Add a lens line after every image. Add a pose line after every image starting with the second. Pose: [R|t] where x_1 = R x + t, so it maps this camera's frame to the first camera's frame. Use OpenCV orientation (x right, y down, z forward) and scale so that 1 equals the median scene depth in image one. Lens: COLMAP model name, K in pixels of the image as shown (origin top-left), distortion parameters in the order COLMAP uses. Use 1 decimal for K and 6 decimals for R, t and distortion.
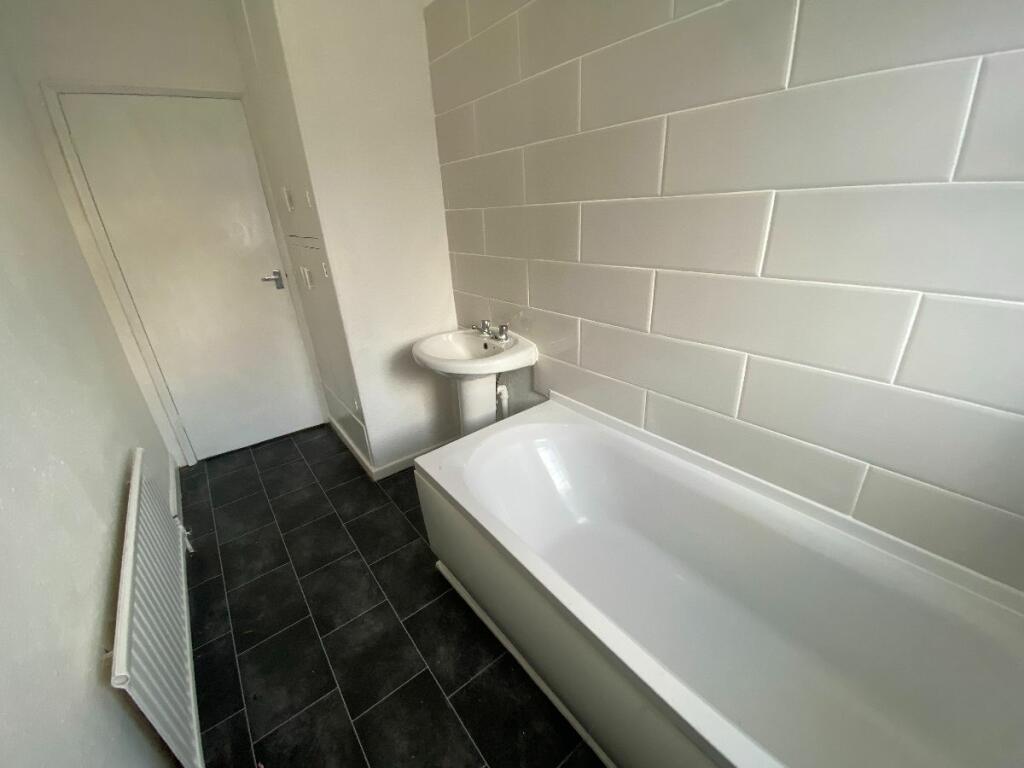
lens RADIAL K [[410.2, 0, 505.2], [0, 410.2, 383.3], [0, 0, 1]] dist [0.027534, -0.026535]
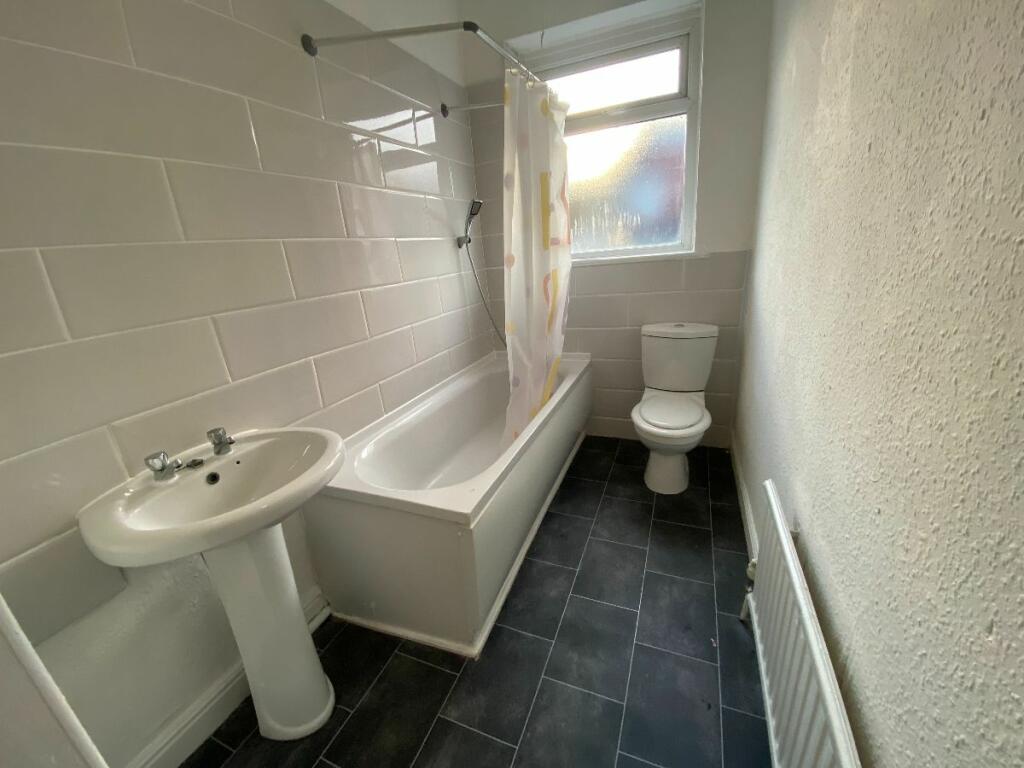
lens RADIAL K [[410.2, 0, 505.2], [0, 410.2, 383.3], [0, 0, 1]] dist [0.027534, -0.026535]
pose [[-0.489862, -0.243468, 0.837113, -0.899560], [0.371779, 0.810183, 0.453193, -0.413877], [-0.788553, 0.533223, -0.306362, 1.114895]]
